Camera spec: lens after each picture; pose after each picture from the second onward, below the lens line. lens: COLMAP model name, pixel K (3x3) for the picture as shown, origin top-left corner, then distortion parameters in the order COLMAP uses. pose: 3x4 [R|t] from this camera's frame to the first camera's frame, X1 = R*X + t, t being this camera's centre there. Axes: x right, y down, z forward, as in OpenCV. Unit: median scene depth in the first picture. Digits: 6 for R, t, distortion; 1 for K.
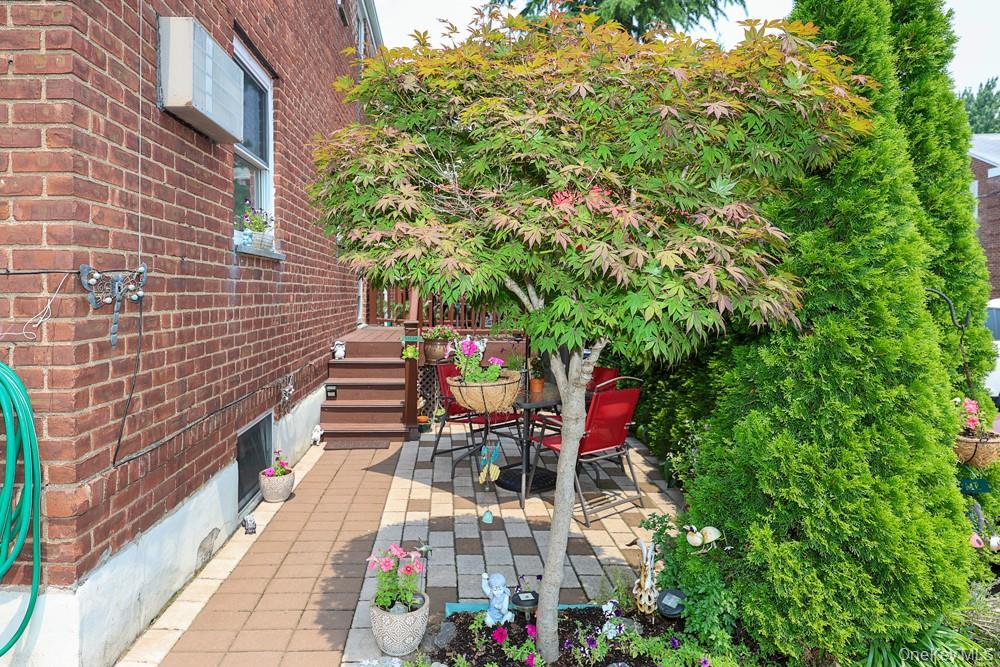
lens RADIAL K [[585.3, 0, 486.6], [0, 585.3, 289.0], [0, 0, 1]] dist [0.001674, -0.000436]
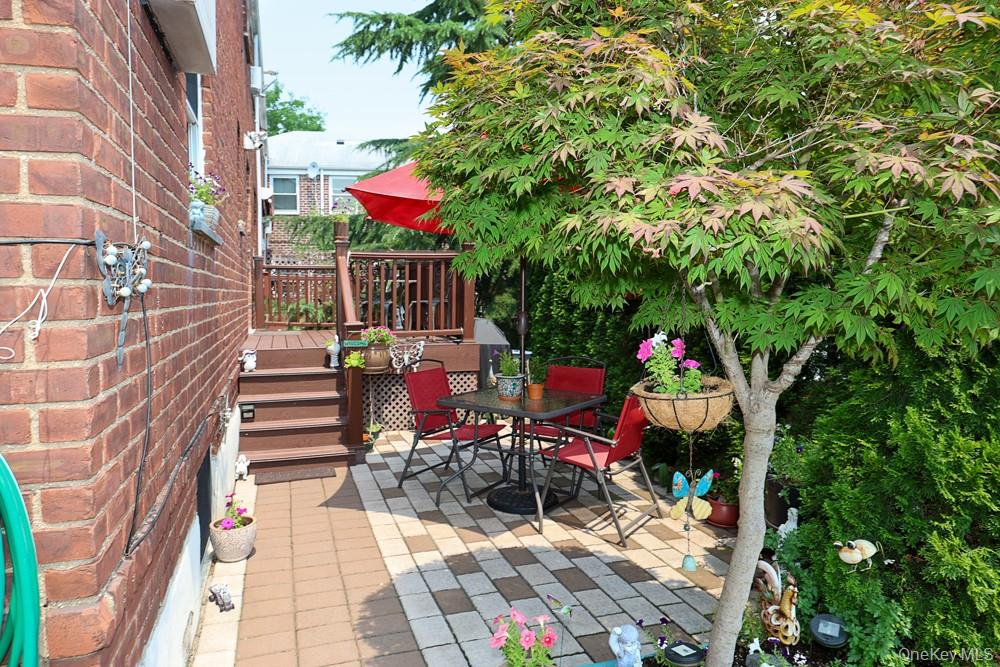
lens RADIAL K [[615.1, 0, 496.9], [0, 615.1, 308.3], [0, 0, 1]] dist [-0.002002, 0.002137]
pose [[0.966684, -0.018069, 0.255336, -0.430185], [0.009726, 0.999378, 0.033898, 0.018565], [-0.255789, -0.030285, 0.966258, 0.276002]]
